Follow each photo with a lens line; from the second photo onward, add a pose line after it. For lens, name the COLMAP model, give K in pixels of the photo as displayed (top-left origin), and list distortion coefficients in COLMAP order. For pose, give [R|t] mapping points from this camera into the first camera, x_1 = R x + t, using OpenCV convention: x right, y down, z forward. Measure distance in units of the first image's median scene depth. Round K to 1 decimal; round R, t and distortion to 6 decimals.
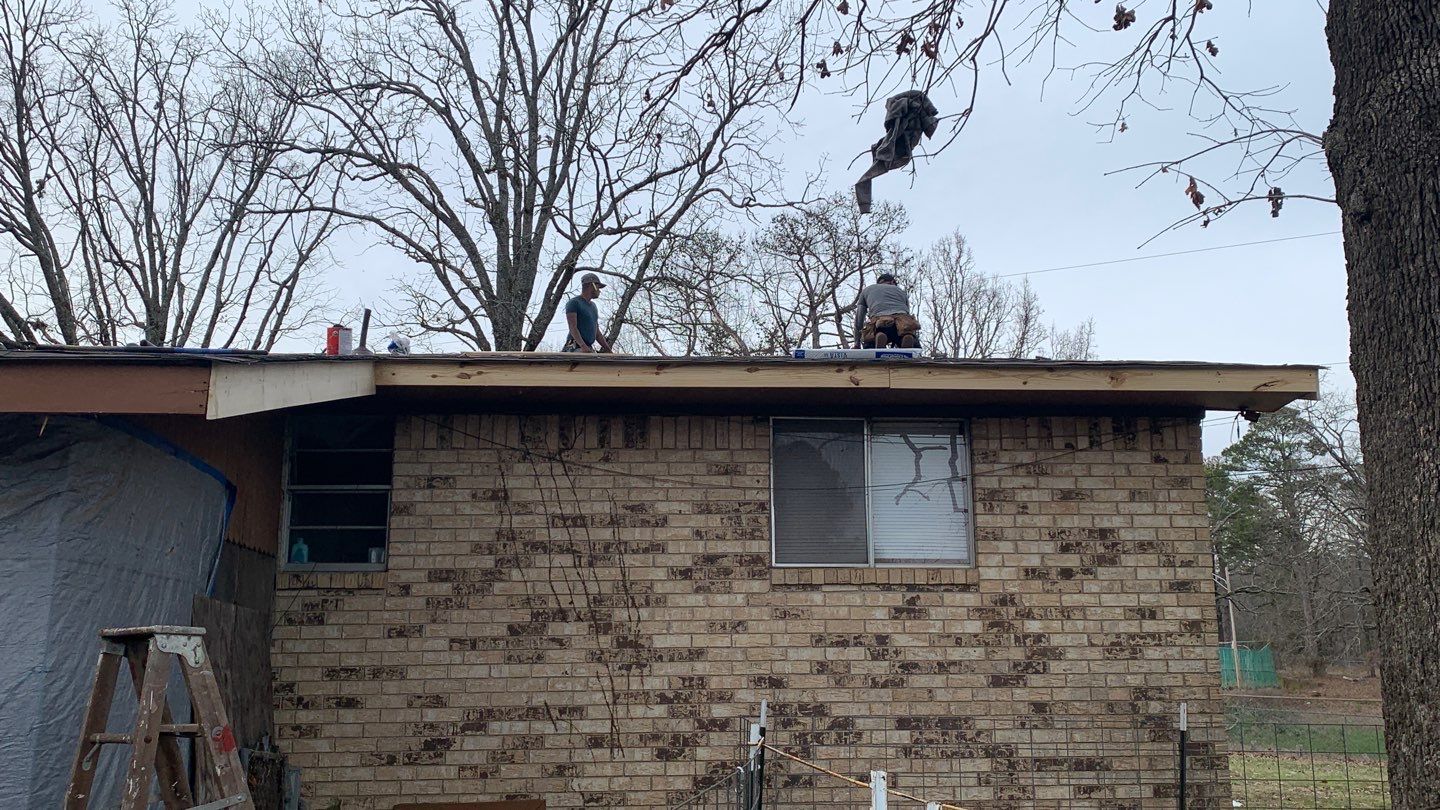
lens RADIAL K [[1396.4, 0, 722.8], [0, 1396.4, 395.7], [0, 0, 1]] dist [0.075558, 0.000000]
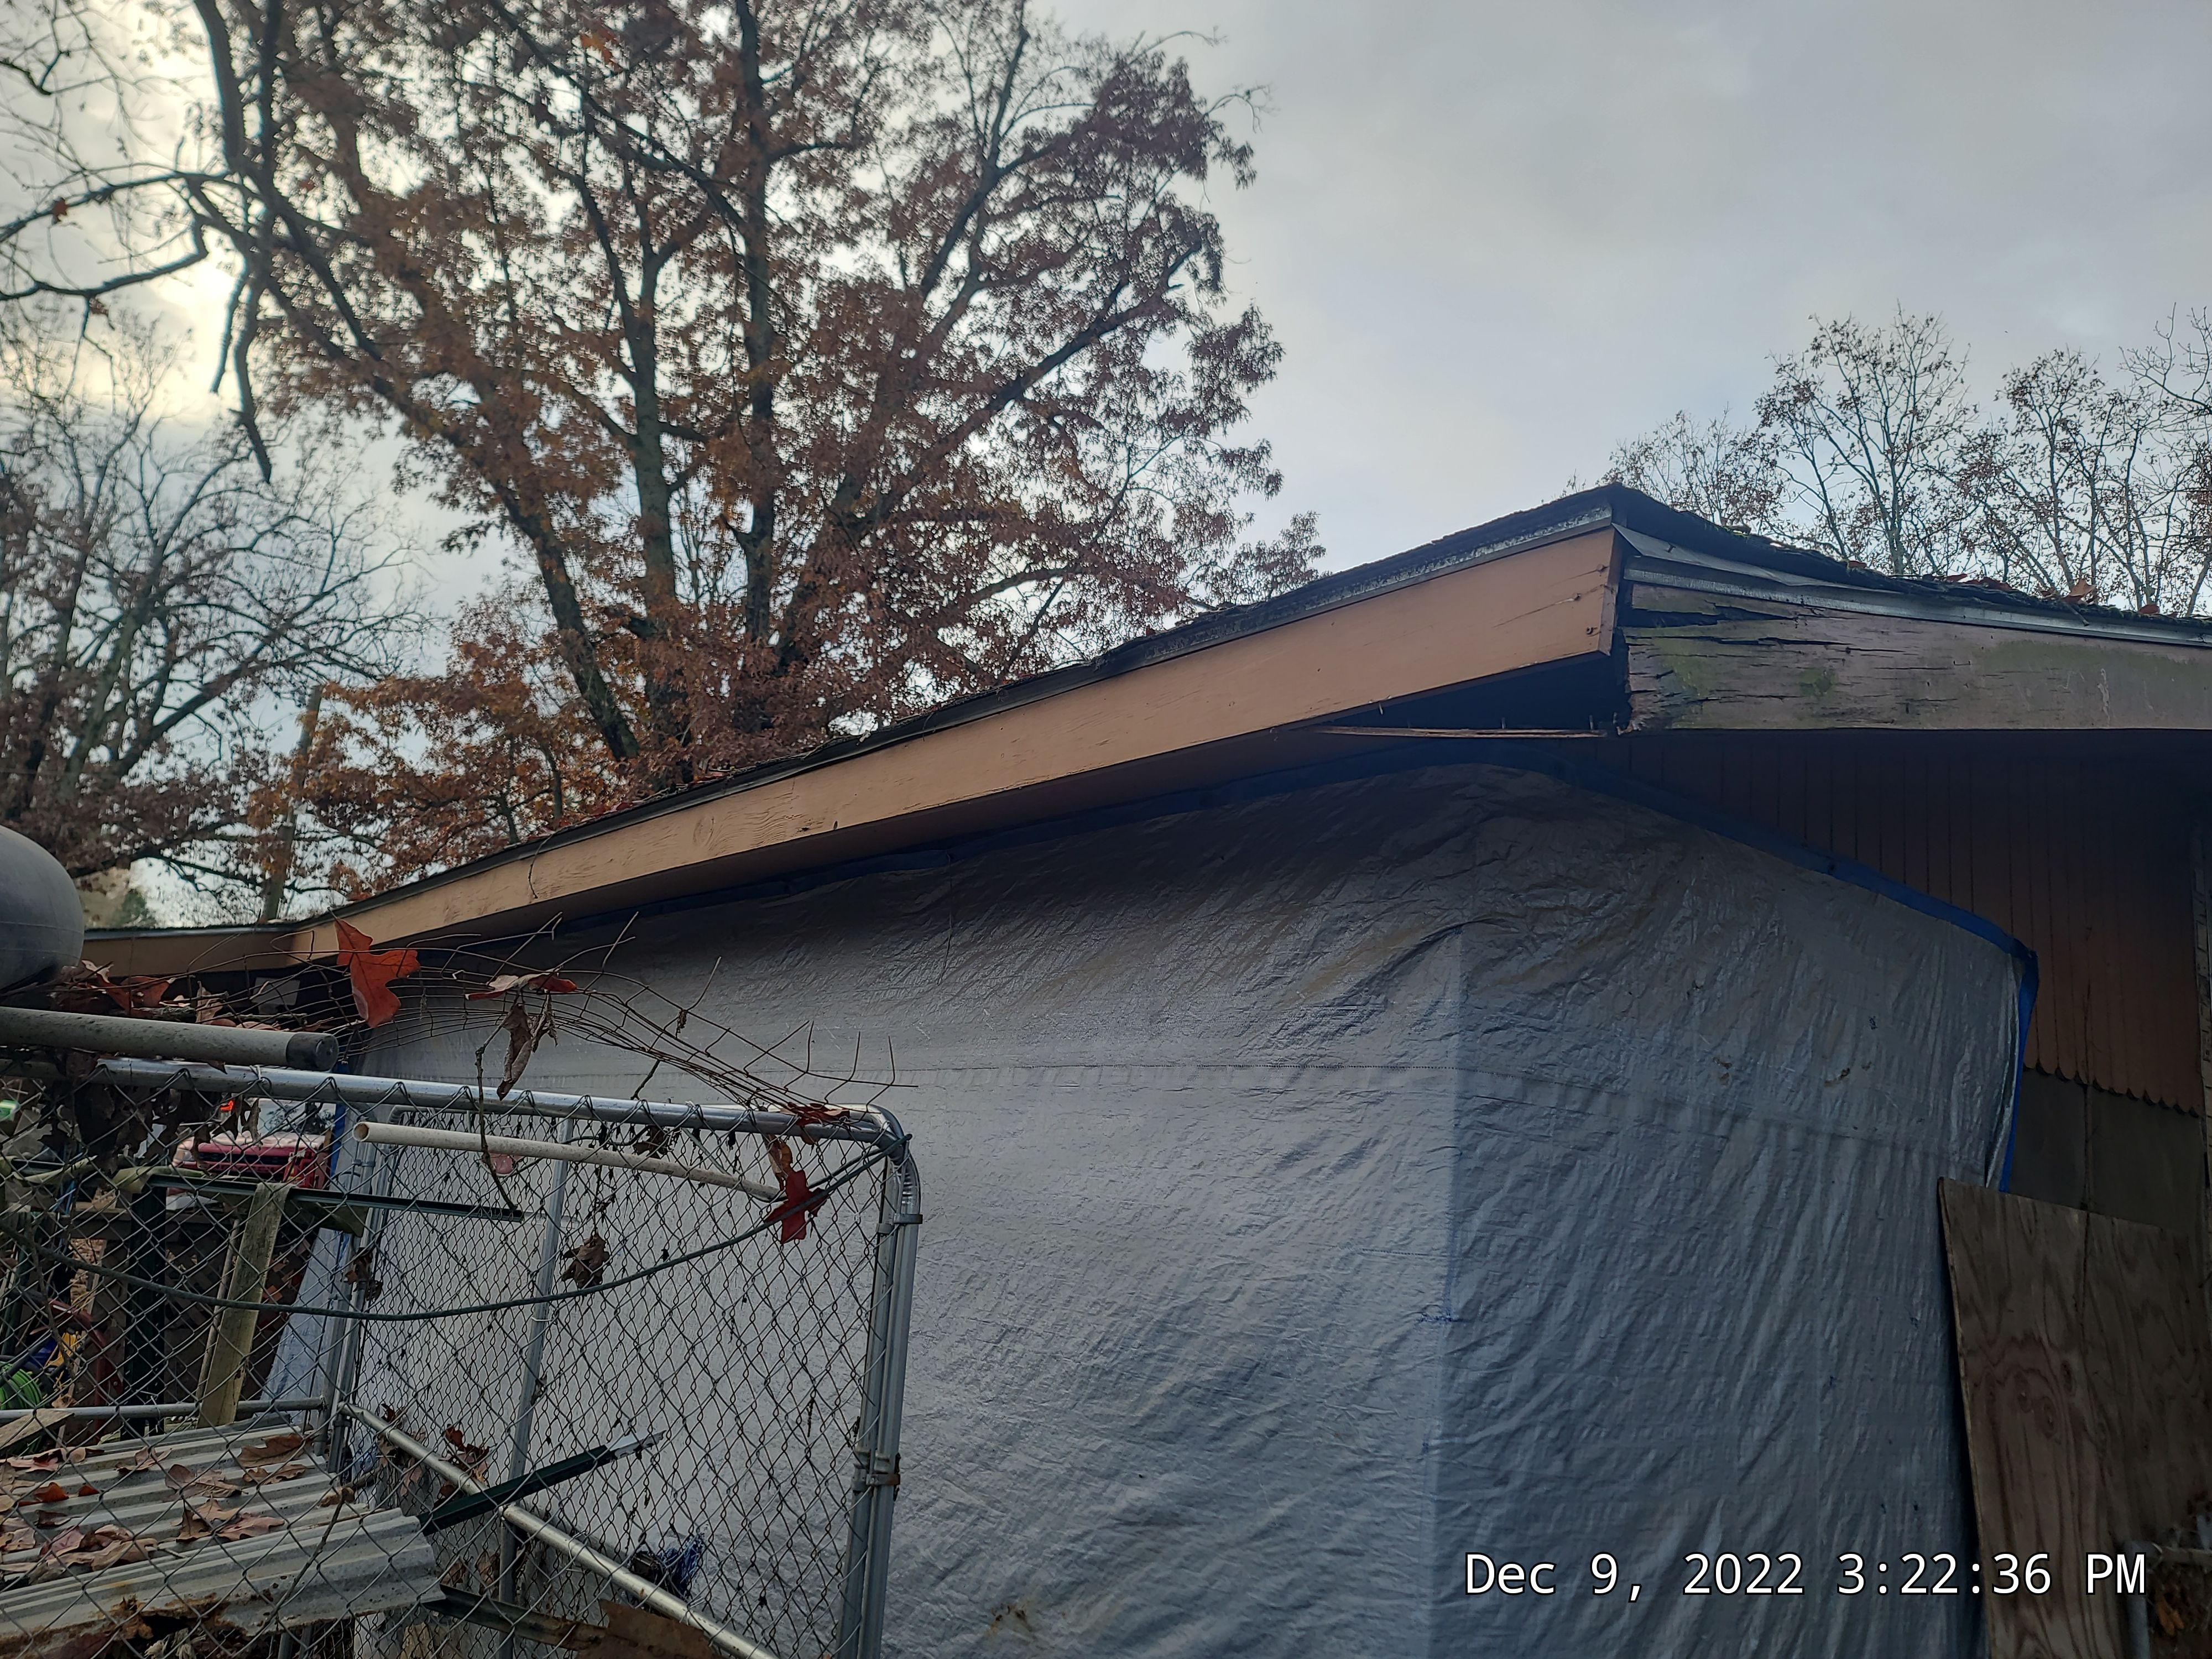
lens RADIAL K [[1683.3, 0, 1052.7], [0, 1683.3, 781.4], [0, 0, 1]] dist [0.043910, -0.015203]
pose [[0.567286, -0.142131, -0.811163, -0.050770], [0.065915, 0.989670, -0.127311, 0.049371], [0.820878, 0.018754, 0.570795, 0.339703]]
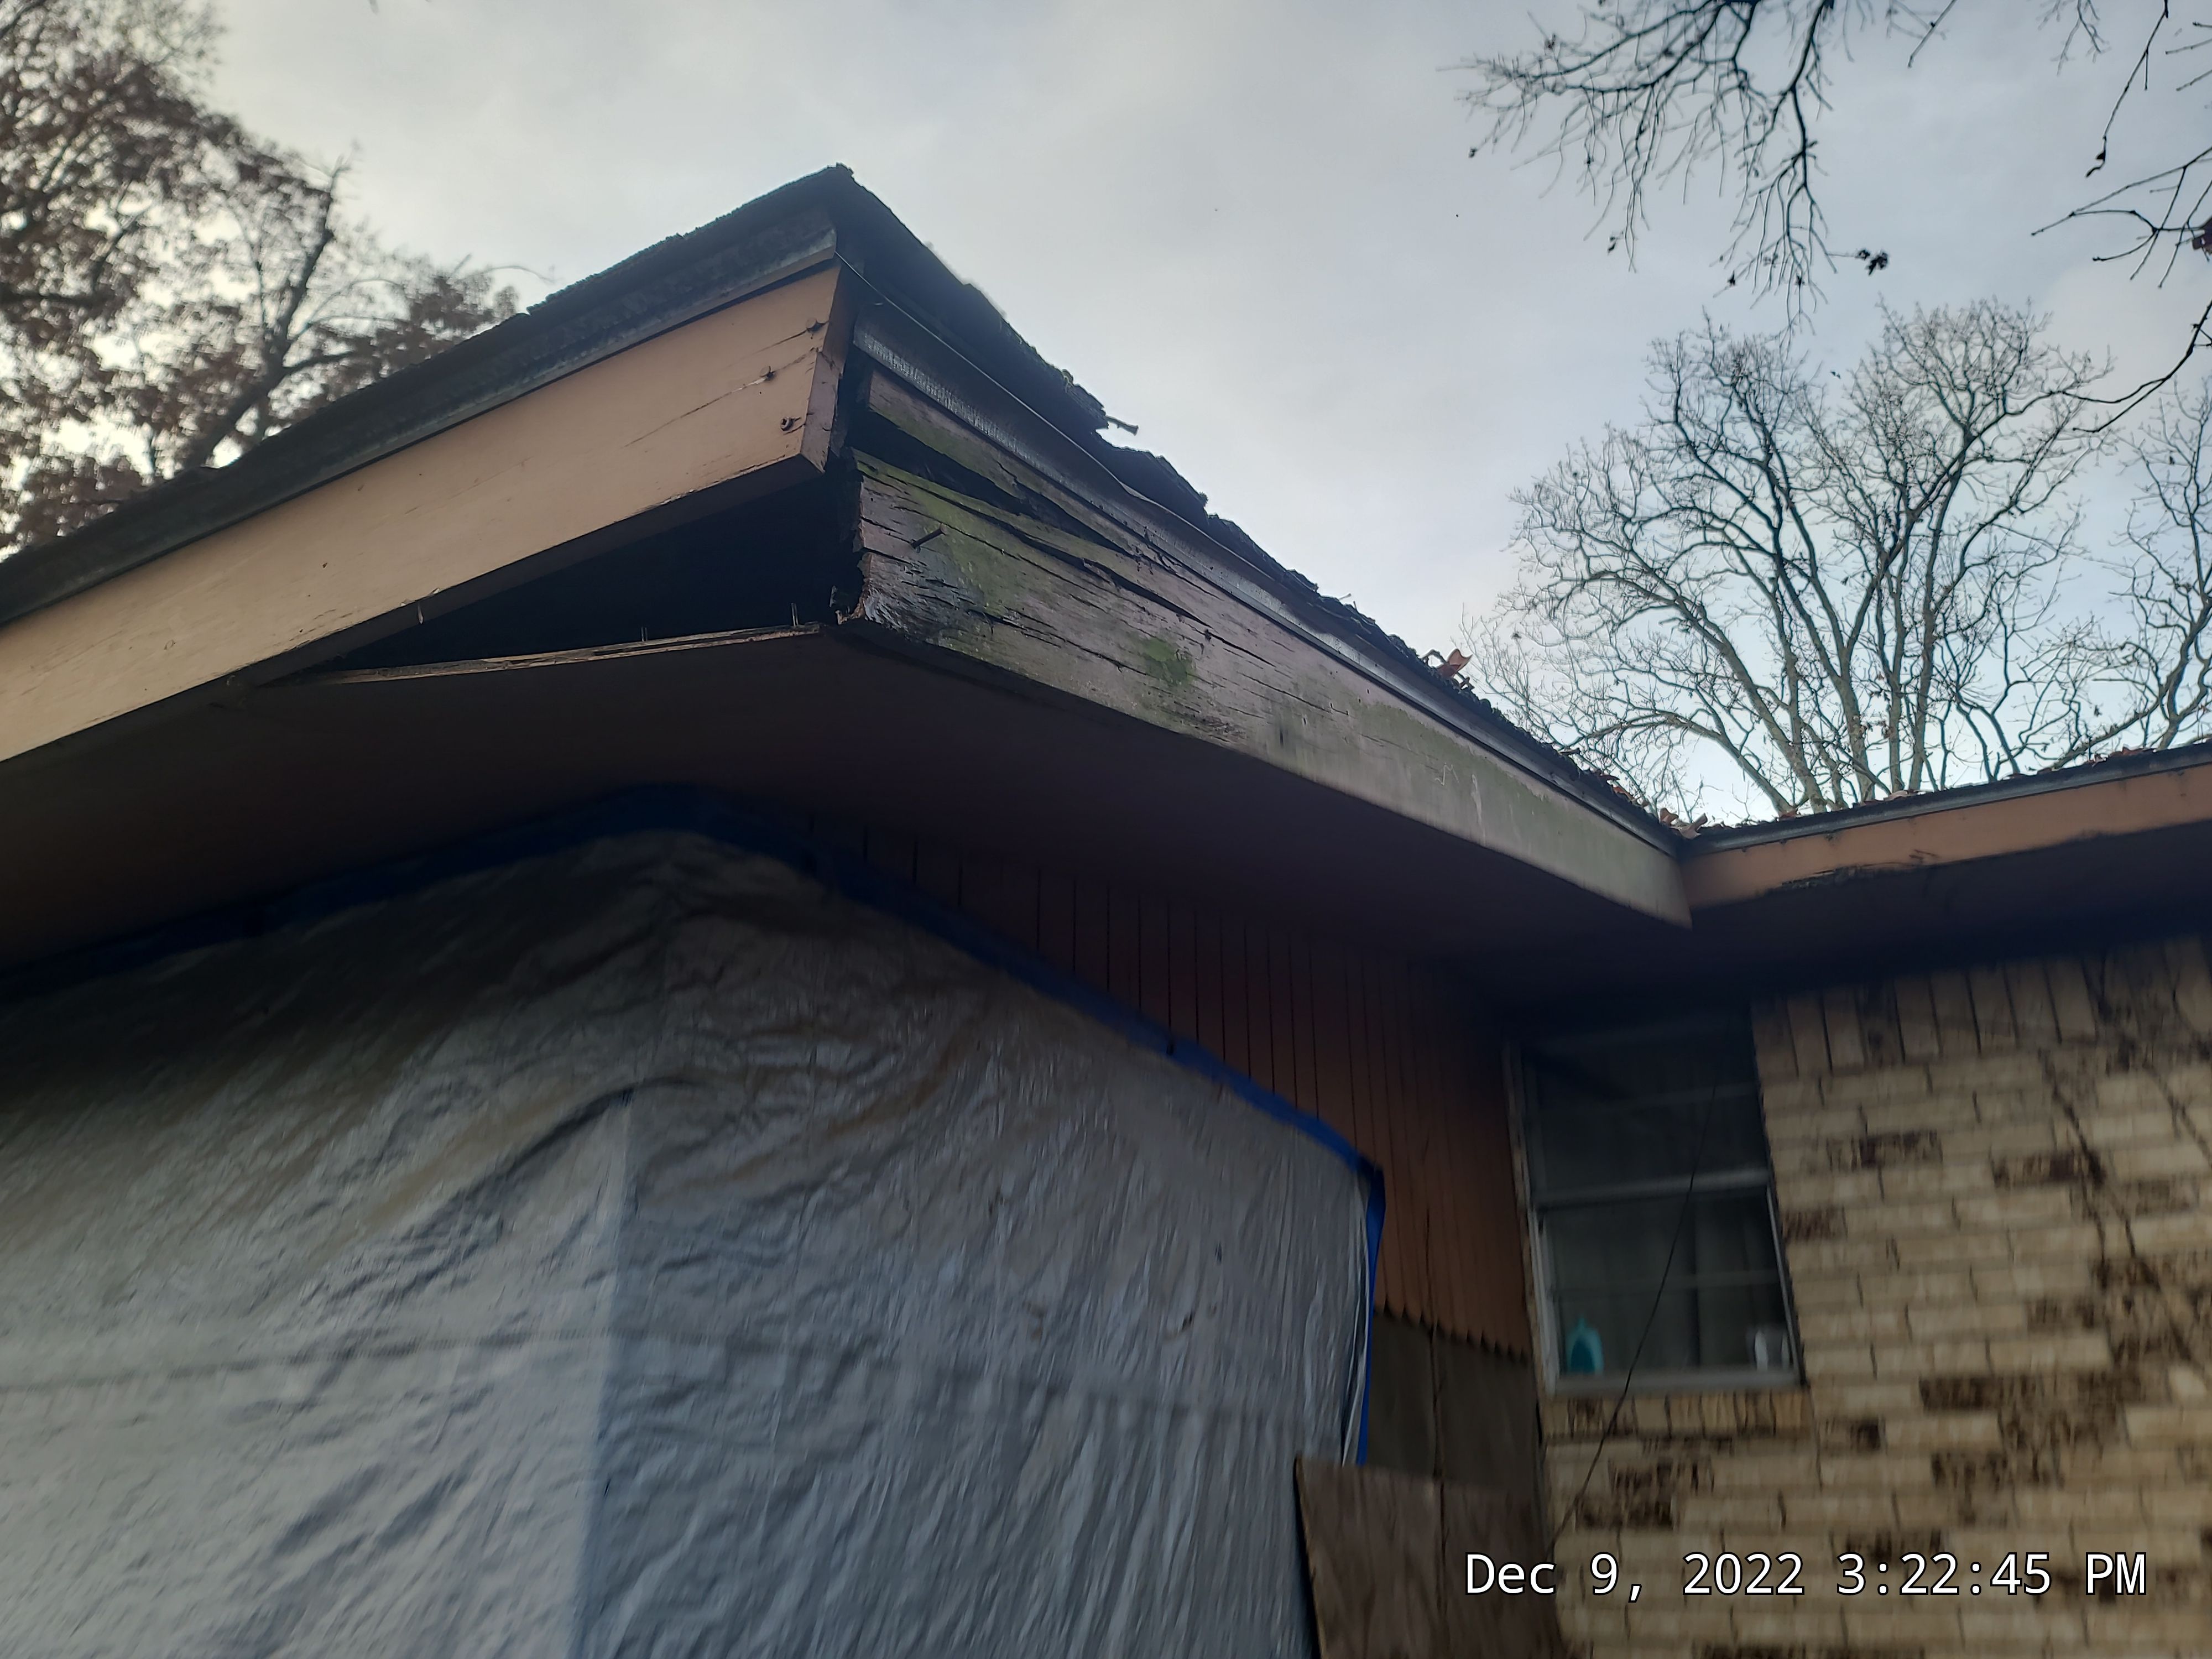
lens RADIAL K [[1739.5, 0, 1085.6], [0, 1739.5, 847.5], [0, 0, 1]] dist [0.064383, -0.003388]
pose [[0.835622, -0.211145, -0.507103, -0.122046], [0.110777, 0.968981, -0.220916, 0.064298], [0.538019, 0.128427, 0.833092, 0.447425]]
